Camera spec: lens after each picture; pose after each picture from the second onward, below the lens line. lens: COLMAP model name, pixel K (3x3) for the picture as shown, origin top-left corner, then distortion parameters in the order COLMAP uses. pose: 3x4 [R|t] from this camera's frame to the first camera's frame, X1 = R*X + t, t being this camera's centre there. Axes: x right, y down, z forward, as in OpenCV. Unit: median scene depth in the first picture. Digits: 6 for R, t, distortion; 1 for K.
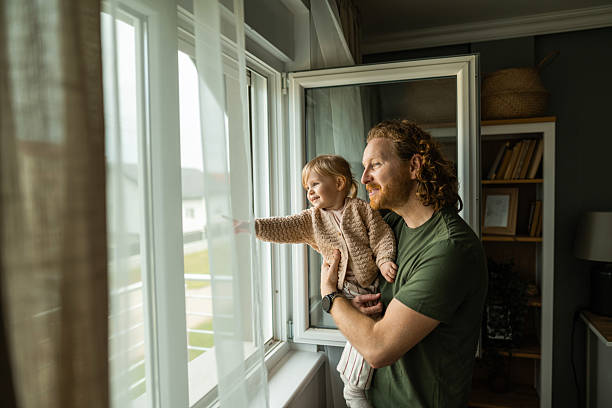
lens RADIAL K [[419.5, 0, 306.0], [0, 419.5, 204.0], [0, 0, 1]] dist [-0.027091, -0.000596]
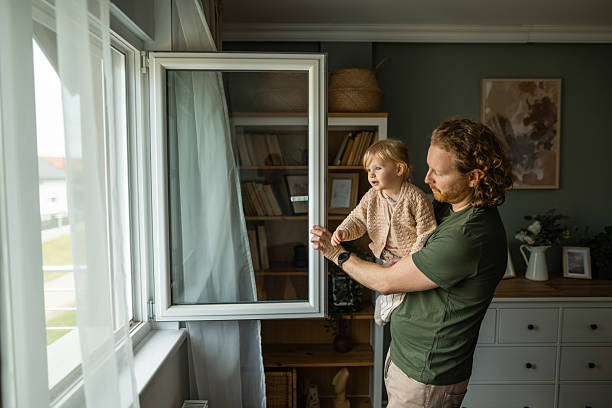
lens RADIAL K [[460.9, 0, 306.0], [0, 460.9, 204.0], [0, 0, 1]] dist [0.089305, 0.000303]
pose [[0.941811, -0.004394, 0.336113, -0.065229], [-0.005632, 0.999568, 0.028848, 0.012320], [-0.336095, -0.029062, 0.941380, -0.180287]]
